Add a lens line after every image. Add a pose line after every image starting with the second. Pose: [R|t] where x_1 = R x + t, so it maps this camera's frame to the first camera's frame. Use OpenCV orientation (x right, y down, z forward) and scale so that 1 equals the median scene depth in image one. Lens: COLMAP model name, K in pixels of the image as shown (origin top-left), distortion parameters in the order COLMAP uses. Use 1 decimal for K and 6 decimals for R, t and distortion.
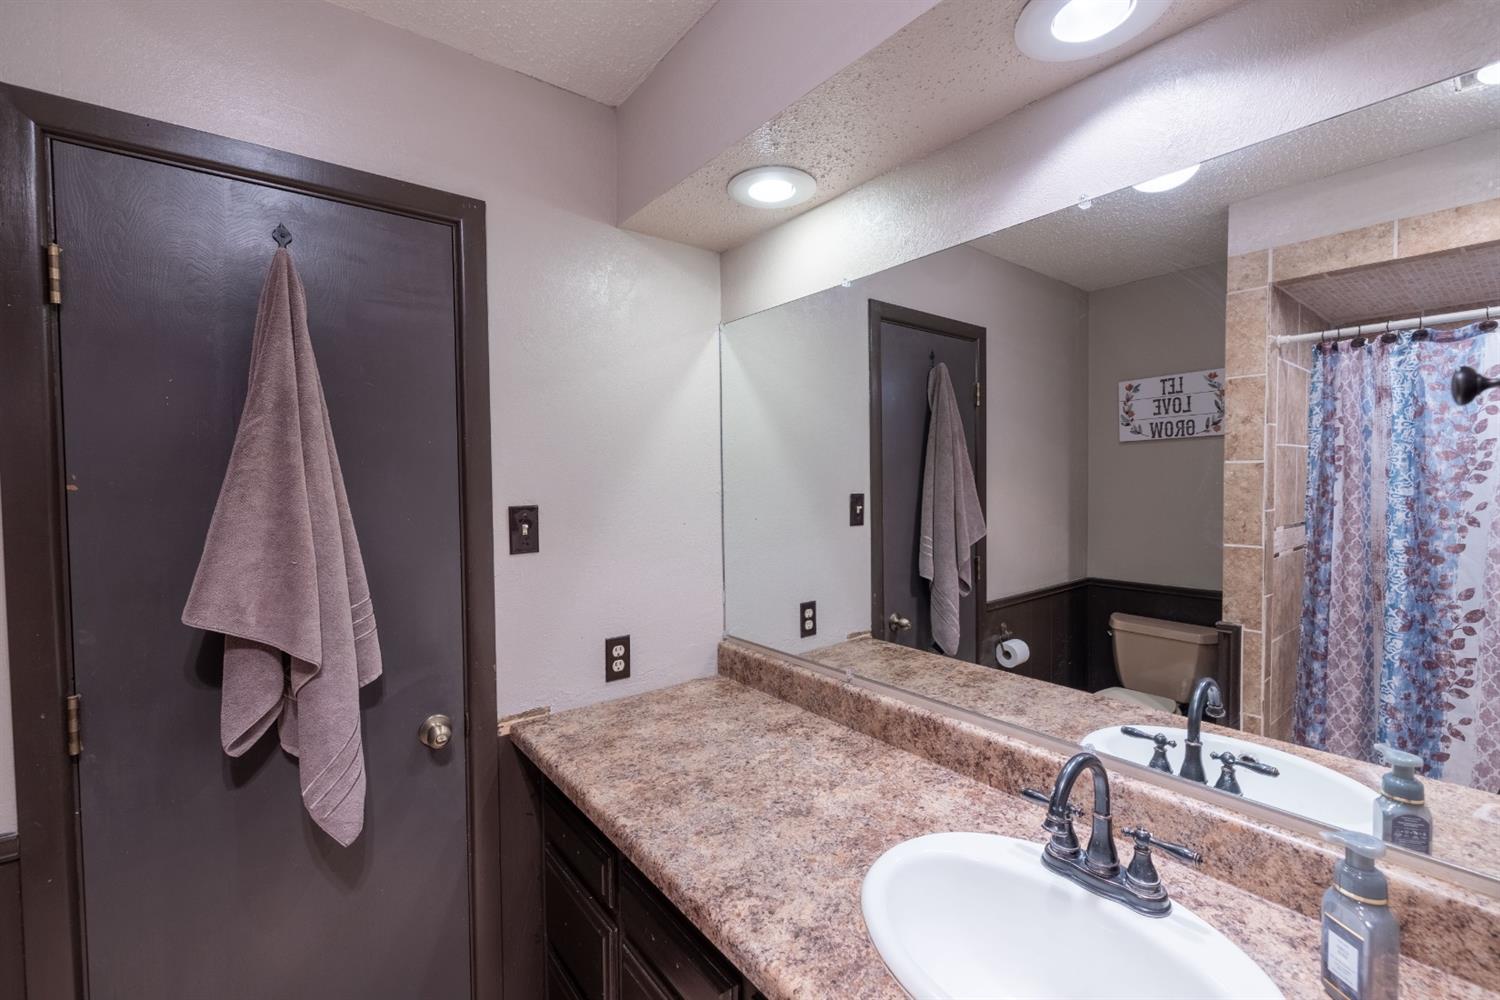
lens RADIAL K [[629.1, 0, 750.9], [0, 629.1, 497.1], [0, 0, 1]] dist [0.000096, -0.000472]
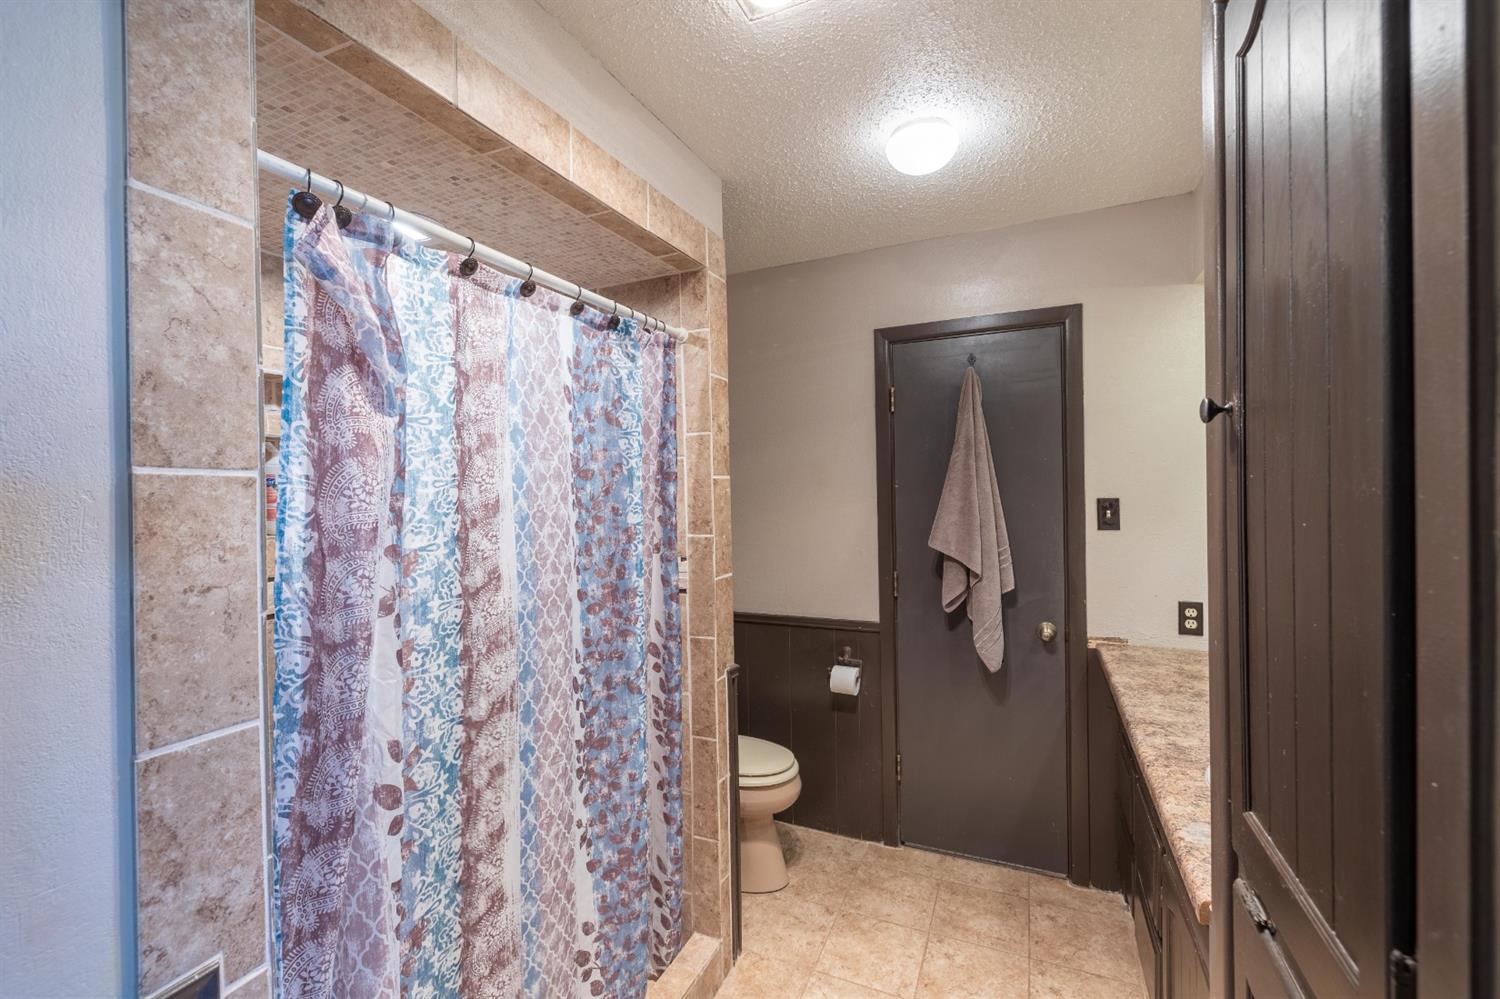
lens RADIAL K [[629.1, 0, 749.1], [0, 629.1, 491.0], [0, 0, 1]] dist [0.000096, -0.000472]
pose [[0.471249, 0.010352, -0.881940, 0.712432], [-0.009506, 0.999933, 0.006658, -0.005570], [0.881949, 0.005246, 0.471315, -0.578857]]
